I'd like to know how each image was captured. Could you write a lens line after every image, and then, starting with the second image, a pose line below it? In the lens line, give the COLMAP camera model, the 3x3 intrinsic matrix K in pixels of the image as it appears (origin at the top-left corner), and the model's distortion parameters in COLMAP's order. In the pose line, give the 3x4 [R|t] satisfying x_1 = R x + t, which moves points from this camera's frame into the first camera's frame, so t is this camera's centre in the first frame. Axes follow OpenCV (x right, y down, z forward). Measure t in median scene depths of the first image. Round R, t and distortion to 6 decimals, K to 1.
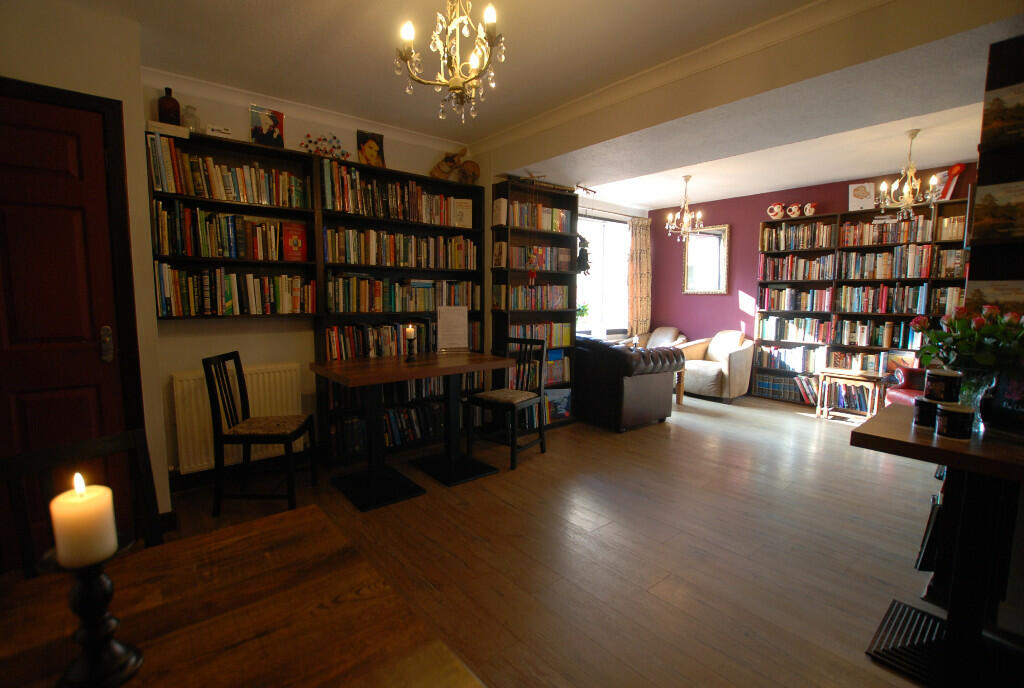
lens RADIAL K [[457.6, 0, 499.0], [0, 457.6, 342.5], [0, 0, 1]] dist [-0.031483, 0.000479]
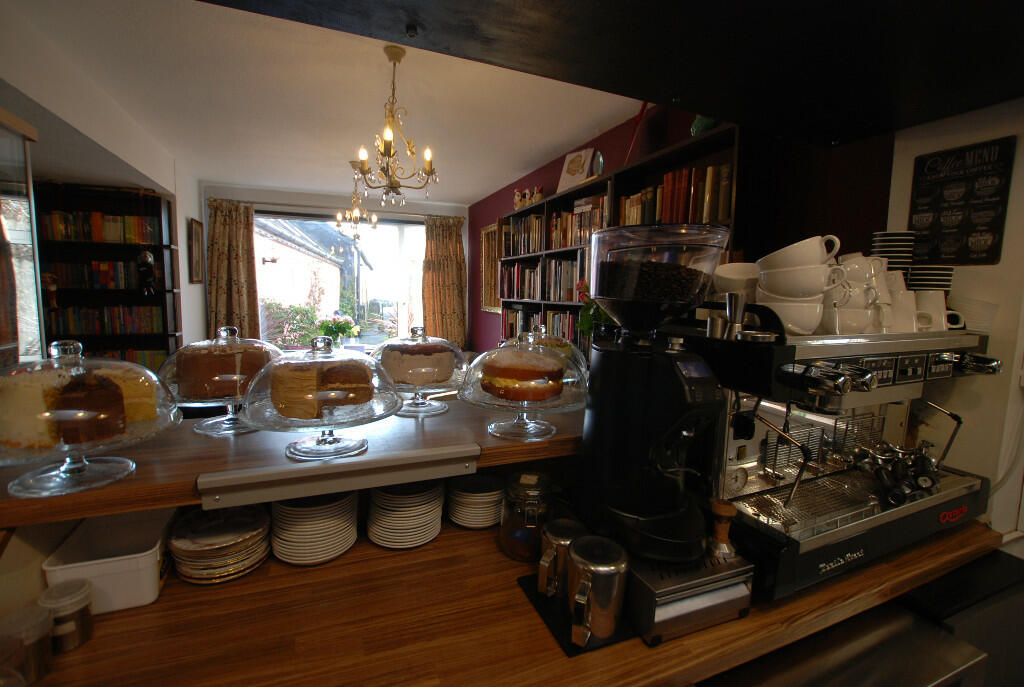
lens RADIAL K [[457.6, 0, 499.0], [0, 457.6, 342.0], [0, 0, 1]] dist [-0.031483, 0.000479]
pose [[0.955848, 0.045848, -0.290262, 1.002327], [-0.046794, 0.998898, 0.003687, -0.091631], [0.290111, 0.010058, 0.956940, 0.392105]]
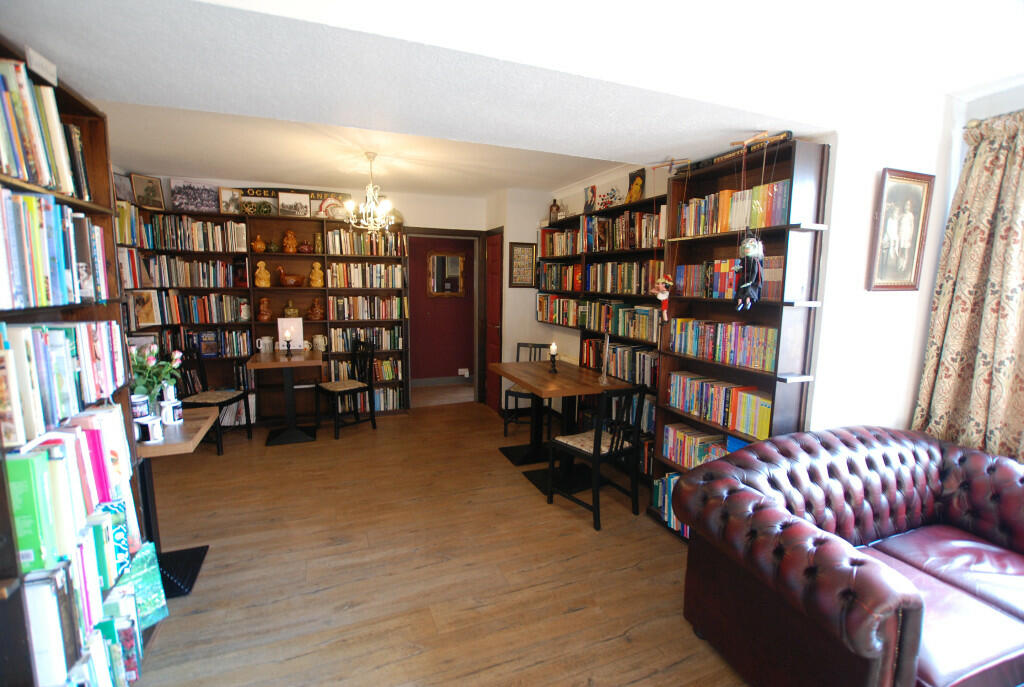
lens RADIAL K [[457.6, 0, 499.0], [0, 457.6, 342.0], [0, 0, 1]] dist [-0.031483, 0.000479]
pose [[-0.308103, 0.114661, -0.944418, 0.726533], [-0.112423, 0.981366, 0.155824, -0.154810], [0.944687, 0.154184, -0.289471, 0.861556]]
